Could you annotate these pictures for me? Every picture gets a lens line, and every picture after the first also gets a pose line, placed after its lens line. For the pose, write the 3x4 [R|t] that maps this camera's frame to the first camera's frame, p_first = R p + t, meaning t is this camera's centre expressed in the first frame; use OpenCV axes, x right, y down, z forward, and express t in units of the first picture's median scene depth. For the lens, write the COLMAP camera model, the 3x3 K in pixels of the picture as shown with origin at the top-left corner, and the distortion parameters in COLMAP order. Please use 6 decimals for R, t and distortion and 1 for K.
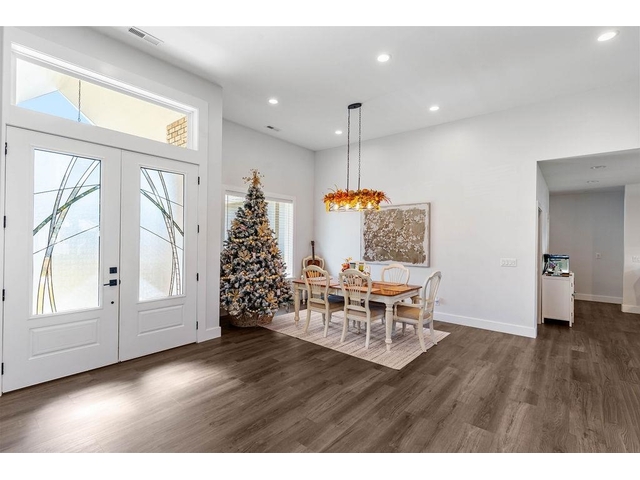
lens RADIAL K [[307.2, 0, 318.4], [0, 307.2, 236.7], [0, 0, 1]] dist [0.000764, -0.000364]
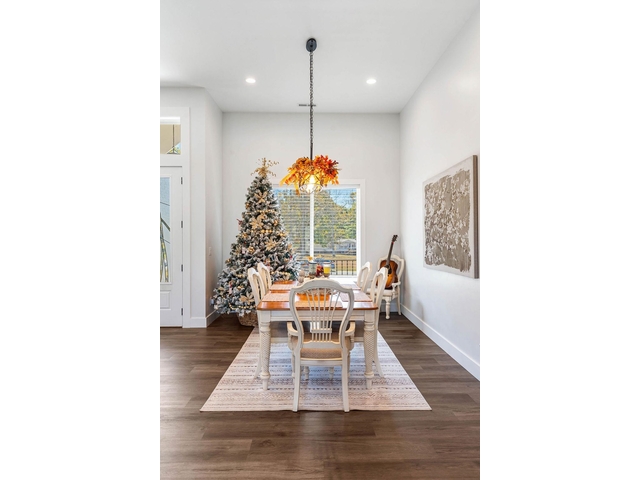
lens RADIAL K [[338.0, 0, 320.0], [0, 338.0, 237.1], [0, 0, 1]] dist [-0.002848, -0.000262]
pose [[0.653645, -0.017638, -0.756596, 0.734159], [0.018797, 0.999798, -0.007069, 0.032025], [0.756568, -0.009601, 0.653845, 0.500369]]
